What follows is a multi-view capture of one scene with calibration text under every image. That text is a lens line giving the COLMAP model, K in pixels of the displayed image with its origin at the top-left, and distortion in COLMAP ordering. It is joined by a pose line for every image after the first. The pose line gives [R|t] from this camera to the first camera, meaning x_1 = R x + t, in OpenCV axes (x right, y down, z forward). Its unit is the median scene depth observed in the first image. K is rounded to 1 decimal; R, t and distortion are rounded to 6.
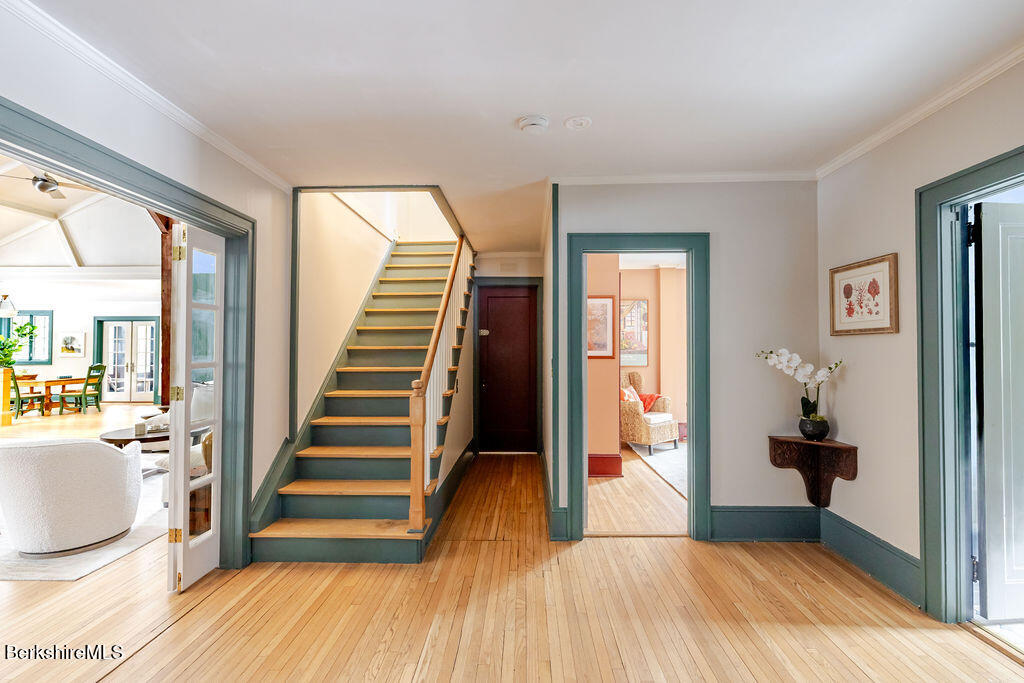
lens RADIAL K [[453.2, 0, 509.2], [0, 453.2, 343.8], [0, 0, 1]] dist [0.001040, 0.000309]
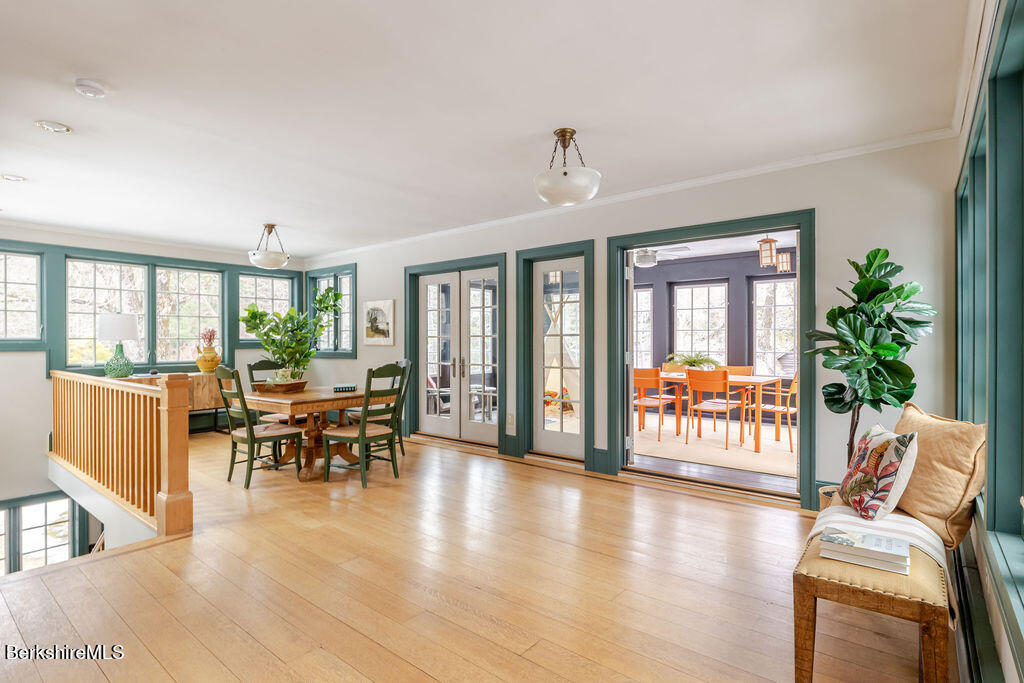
lens RADIAL K [[506.9, 0, 509.6], [0, 506.9, 342.9], [0, 0, 1]] dist [-0.002347, 0.001292]
pose [[0.804490, 0.000922, -0.593965, -0.472136], [0.007144, 0.999911, 0.011227, 0.020230], [0.593923, -0.013275, 0.804412, 0.599350]]
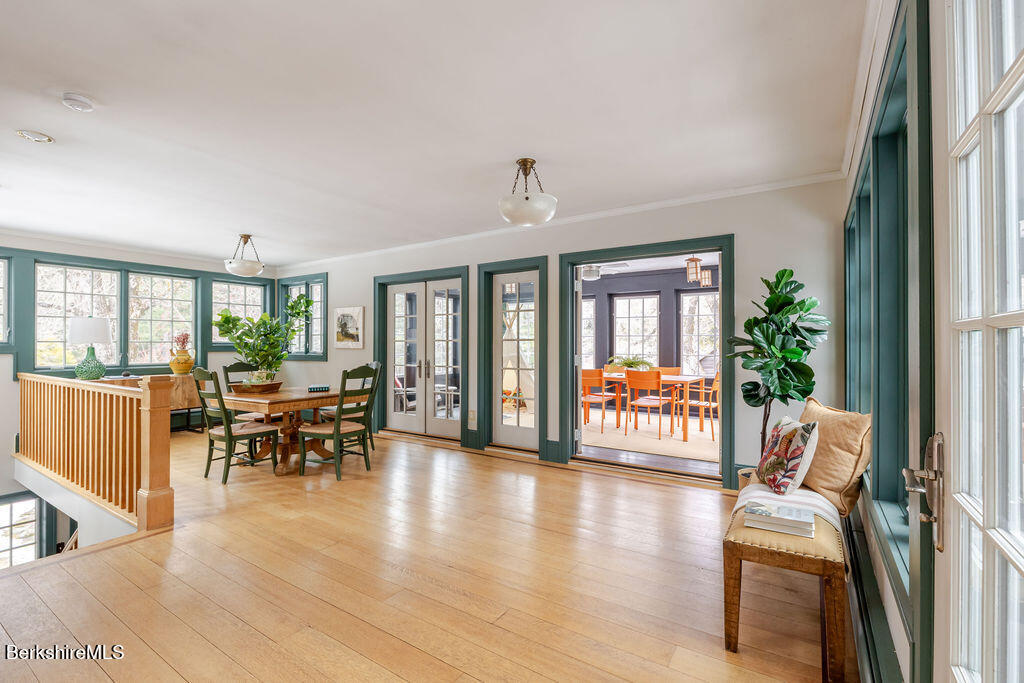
lens RADIAL K [[458.2, 0, 508.8], [0, 458.2, 343.6], [0, 0, 1]] dist [-0.000337, -0.000543]
pose [[0.857622, -0.000409, -0.514281, -0.475163], [0.003842, 0.999977, 0.005611, 0.019796], [0.514267, -0.006787, 0.857604, 0.591644]]
